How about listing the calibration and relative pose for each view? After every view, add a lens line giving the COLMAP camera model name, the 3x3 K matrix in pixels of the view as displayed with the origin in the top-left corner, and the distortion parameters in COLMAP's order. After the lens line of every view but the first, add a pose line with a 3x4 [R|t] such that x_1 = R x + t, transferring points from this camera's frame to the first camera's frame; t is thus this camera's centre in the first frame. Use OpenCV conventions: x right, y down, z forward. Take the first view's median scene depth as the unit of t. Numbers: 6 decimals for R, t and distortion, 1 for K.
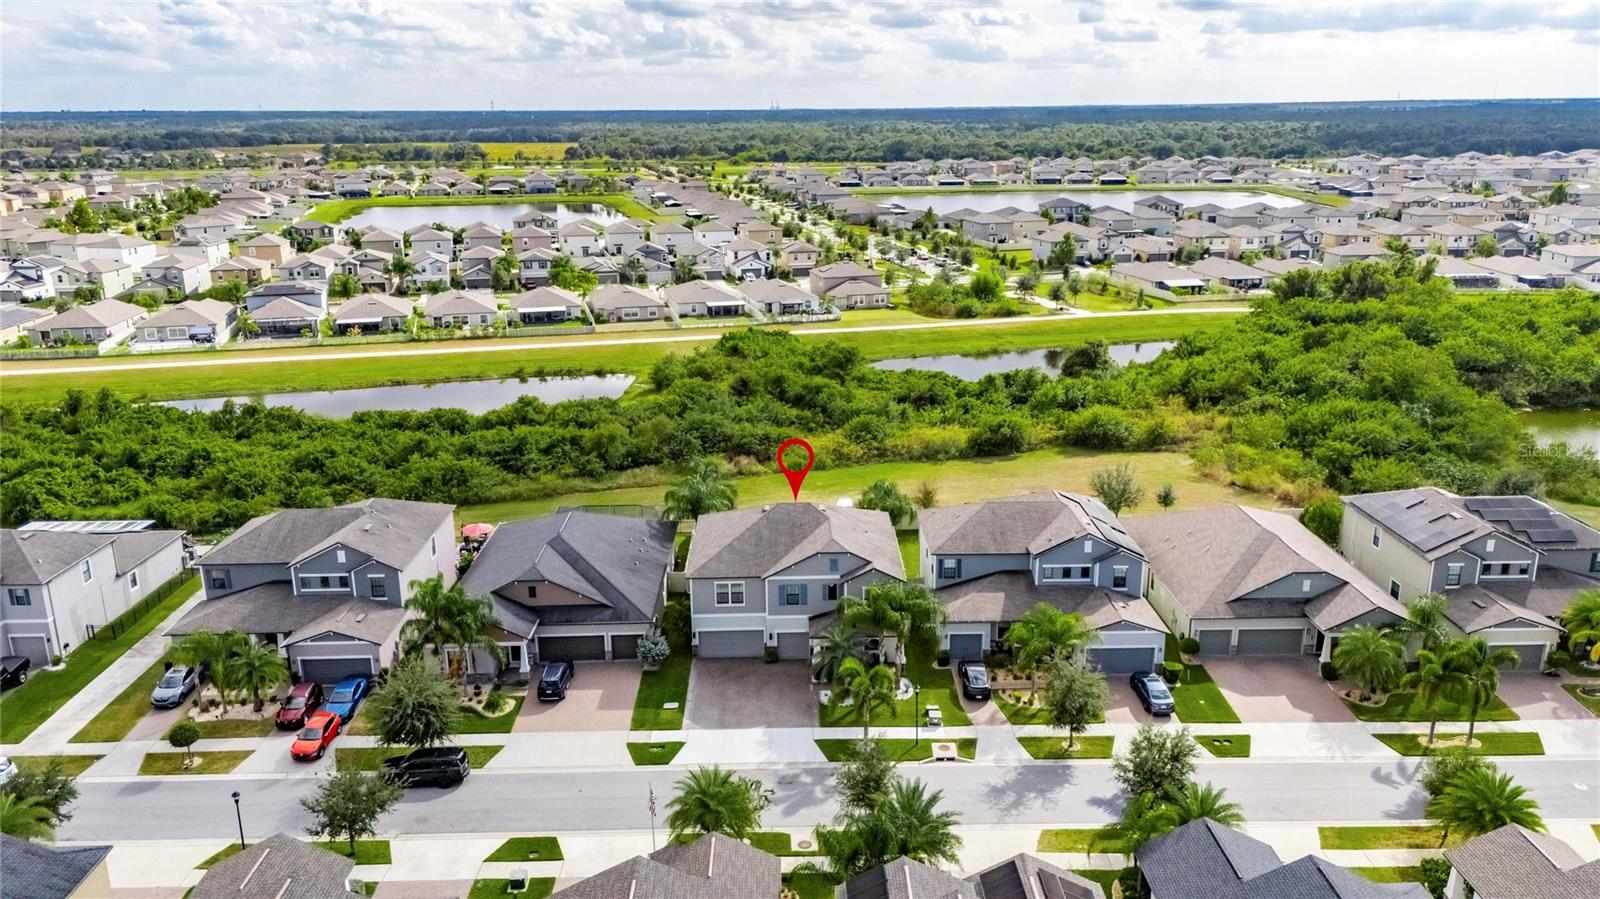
lens RADIAL K [[1178.1, 0, 809.7], [0, 1178.1, 449.3], [0, 0, 1]] dist [0.070287, -0.068281]
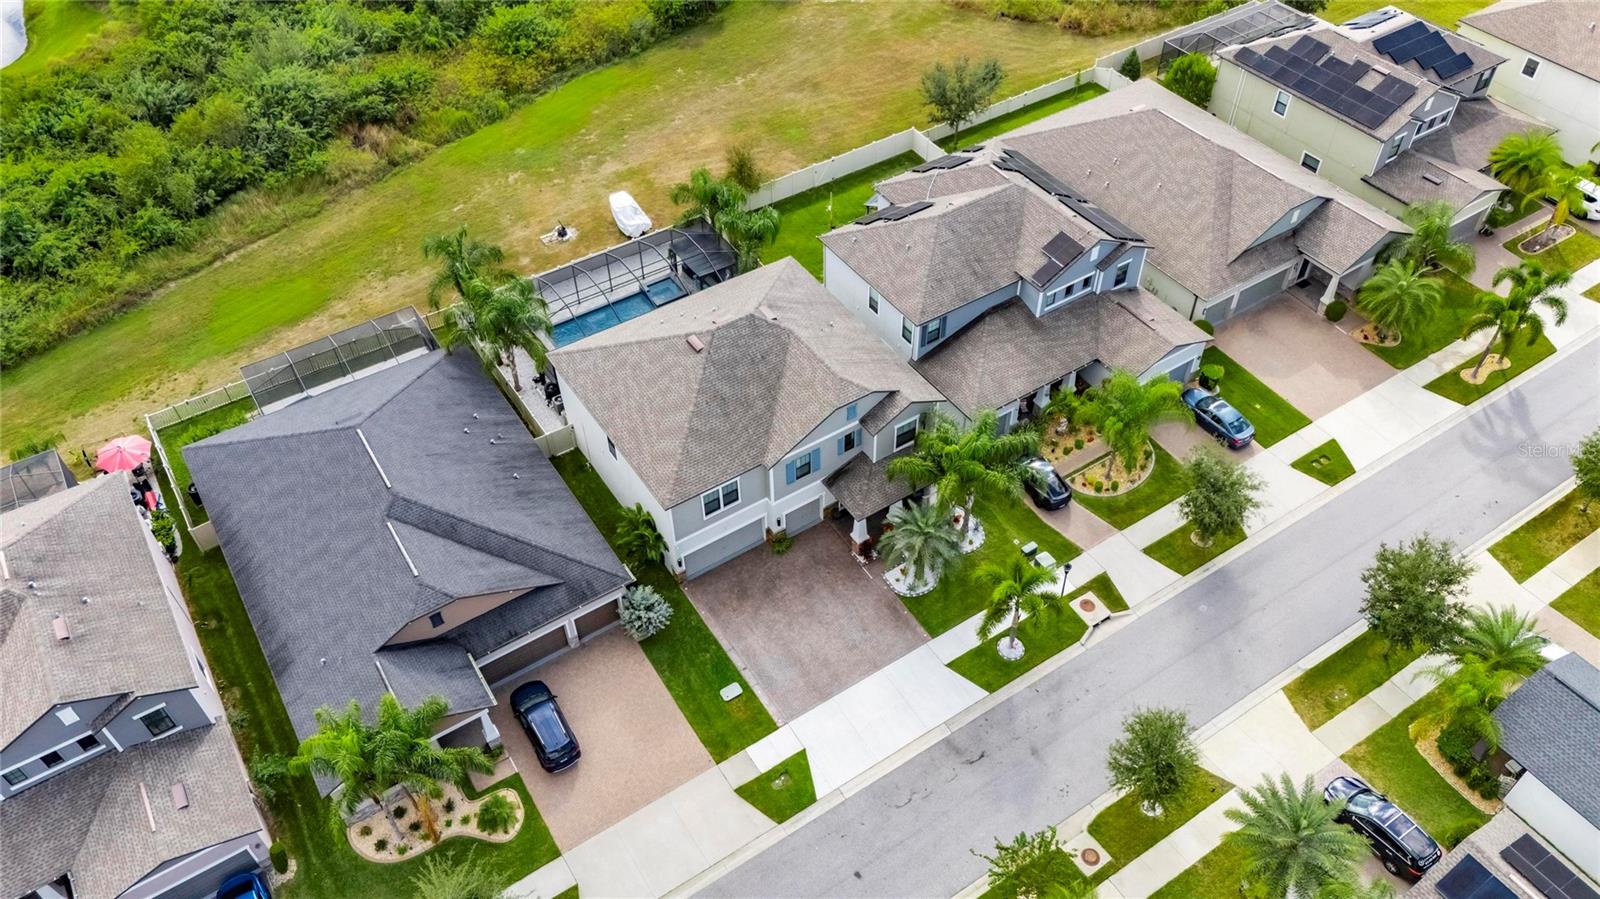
lens RADIAL K [[1178.1, 0, 808.6], [0, 1178.1, 448.9], [0, 0, 1]] dist [0.070287, -0.068281]
pose [[0.847441, -0.381958, 0.368716, -0.252349], [0.152036, 0.840044, 0.520779, -0.236984], [-0.508653, -0.385272, 0.769959, 0.436362]]
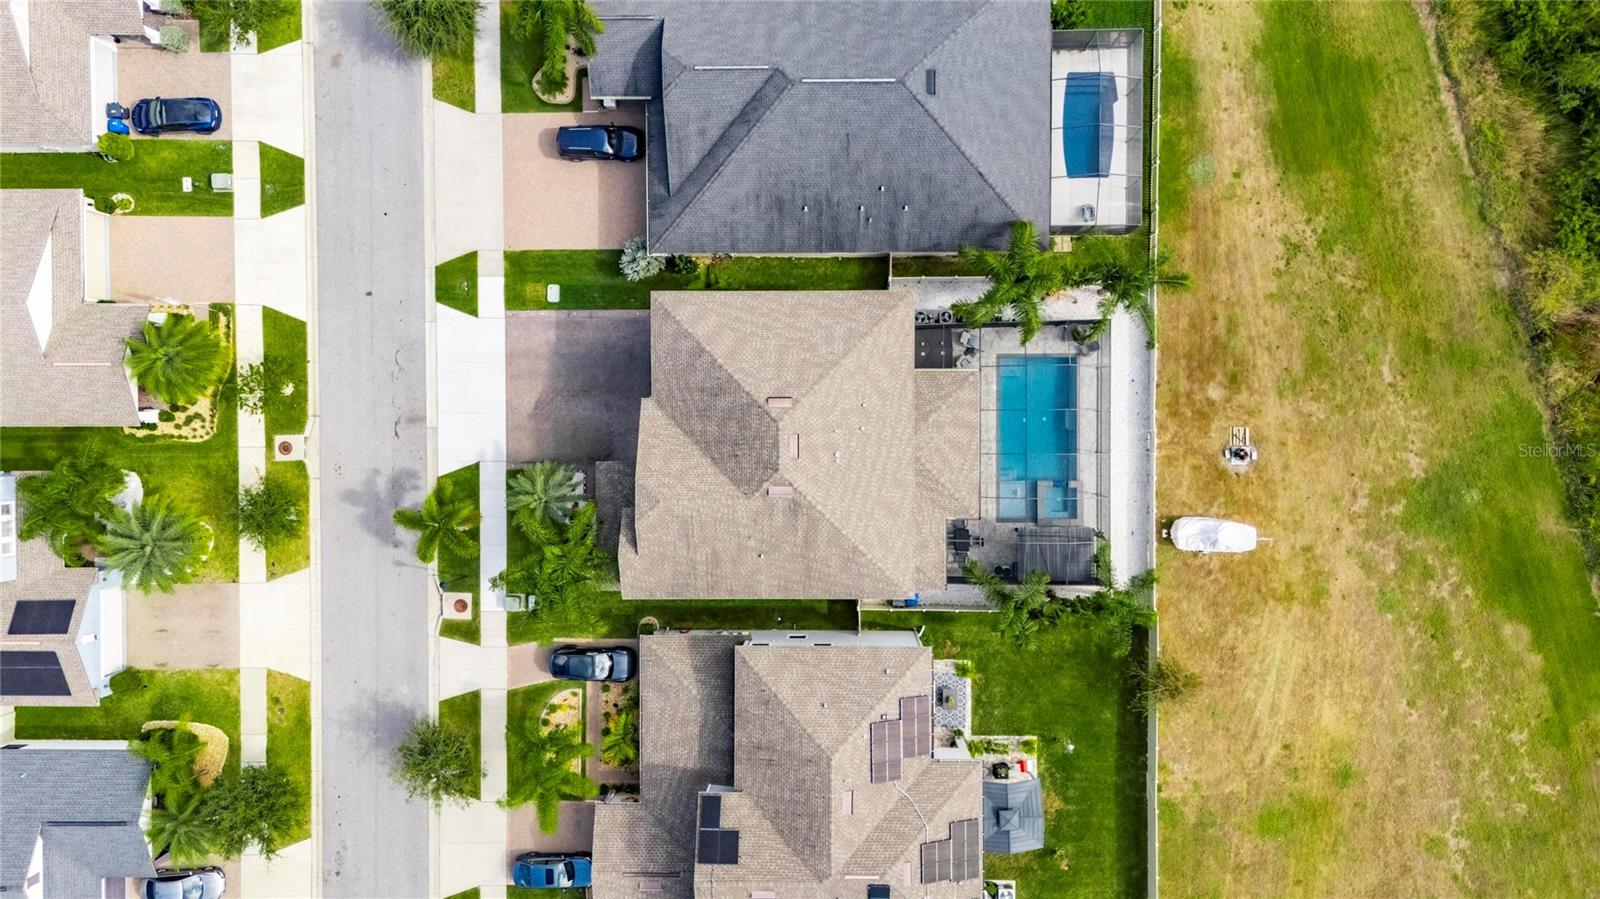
lens RADIAL K [[1178.1, 0, 810.1], [0, 1178.1, 449.5], [0, 0, 1]] dist [0.070287, -0.068281]
pose [[-0.019854, 0.999436, 0.027087, -0.029331], [-0.251076, -0.031208, 0.967464, -0.572884], [0.967764, 0.012407, 0.251554, 0.862709]]
